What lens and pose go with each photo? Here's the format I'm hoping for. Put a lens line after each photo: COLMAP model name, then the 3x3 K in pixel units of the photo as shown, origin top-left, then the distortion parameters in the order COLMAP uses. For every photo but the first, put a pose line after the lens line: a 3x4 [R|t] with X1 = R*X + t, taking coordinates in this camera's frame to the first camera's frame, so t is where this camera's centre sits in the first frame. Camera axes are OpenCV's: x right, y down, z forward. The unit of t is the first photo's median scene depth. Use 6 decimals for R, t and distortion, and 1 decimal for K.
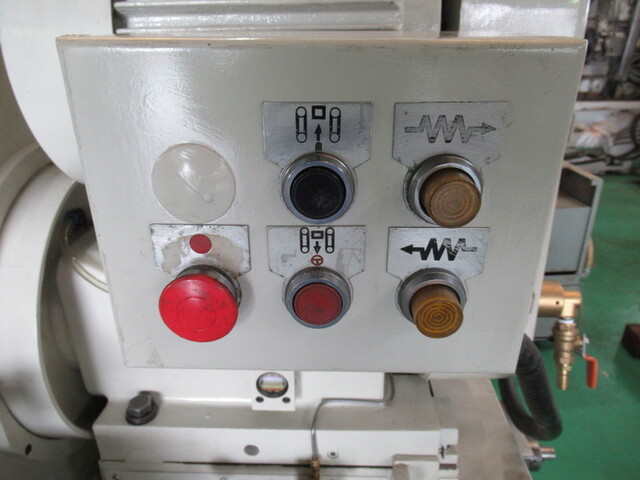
lens RADIAL K [[467.9, 0, 317.5], [0, 467.9, 239.5], [0, 0, 1]] dist [-0.007074, -0.004467]
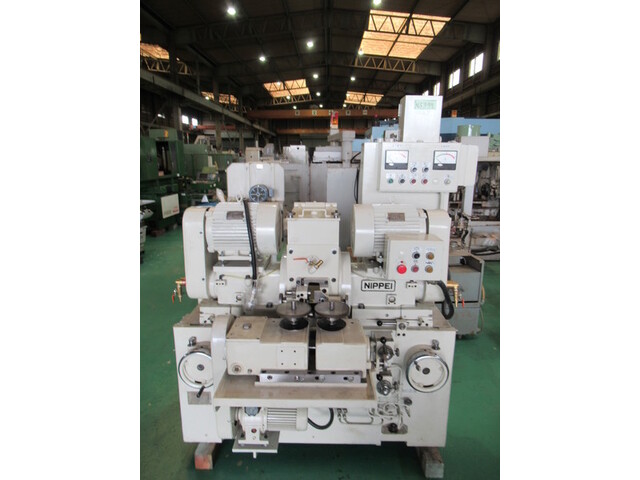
lens RADIAL K [[348.9, 0, 318.1], [0, 348.9, 239.7], [0, 0, 1]] dist [-0.024441, 0.000855]
pose [[0.999799, 0.013761, 0.014584, -0.871269], [-0.010611, 0.980241, -0.197523, 0.409559], [-0.017014, 0.197328, 0.980190, -2.446759]]
